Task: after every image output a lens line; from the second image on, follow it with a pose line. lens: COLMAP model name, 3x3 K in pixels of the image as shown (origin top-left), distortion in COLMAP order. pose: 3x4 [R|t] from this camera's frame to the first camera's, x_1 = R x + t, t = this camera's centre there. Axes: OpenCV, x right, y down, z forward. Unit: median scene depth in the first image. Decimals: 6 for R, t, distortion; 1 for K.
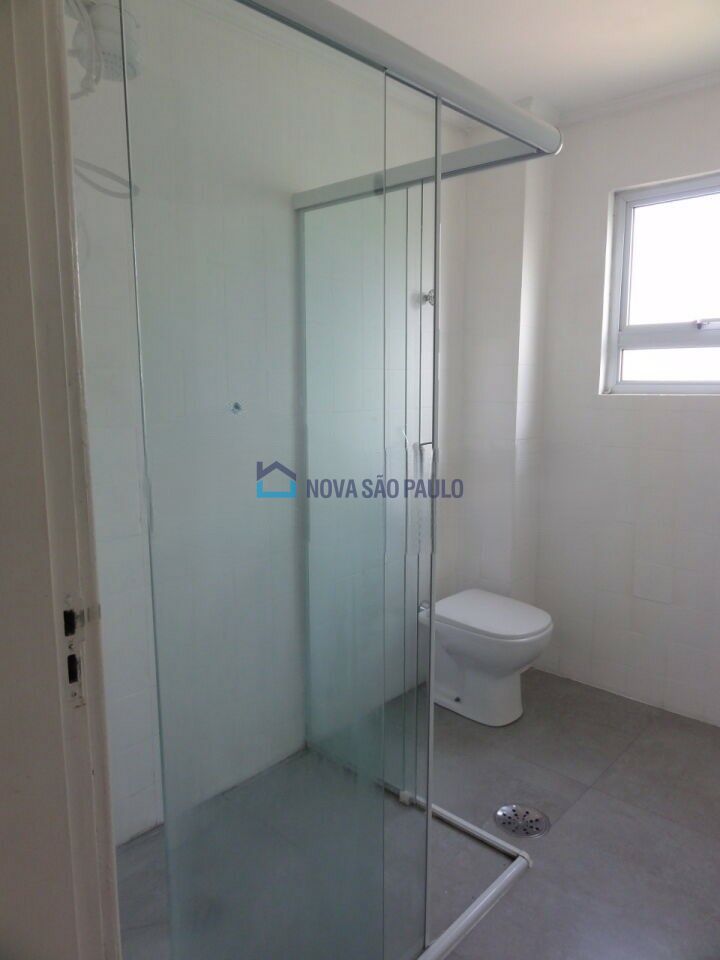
lens RADIAL K [[678.8, 0, 359.4], [0, 678.8, 476.8], [0, 0, 1]] dist [-0.002419, 0.003547]
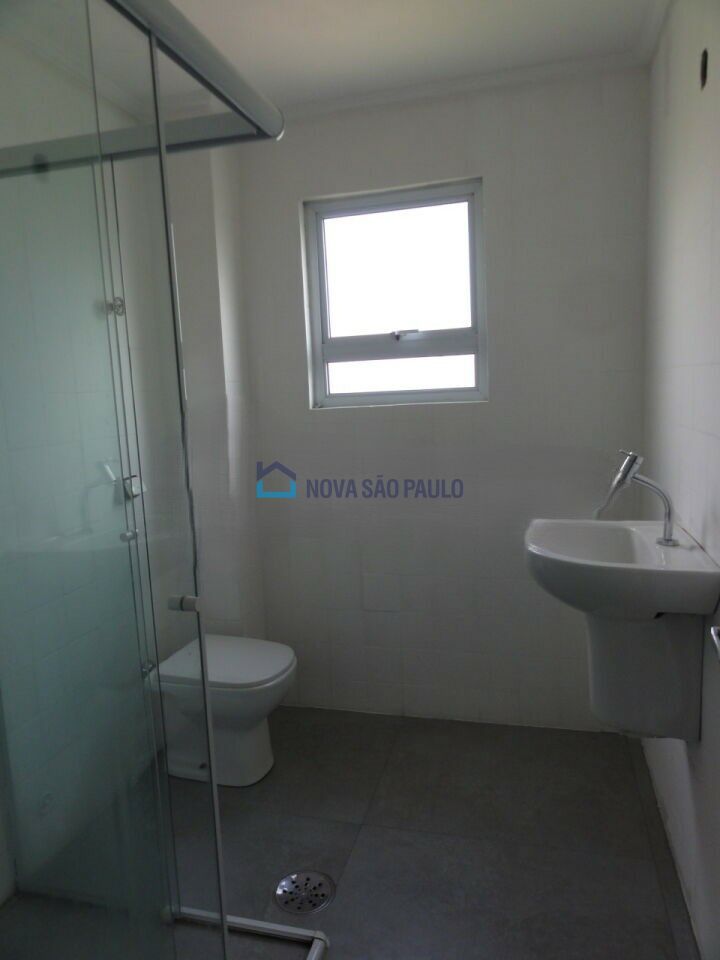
lens RADIAL K [[678.8, 0, 359.4], [0, 678.8, 476.8], [0, 0, 1]] dist [-0.002419, 0.003547]
pose [[0.880937, -0.102777, 0.461938, -0.043849], [0.110261, 0.993843, 0.010847, -0.030598], [-0.460209, 0.041379, 0.886846, 0.124728]]
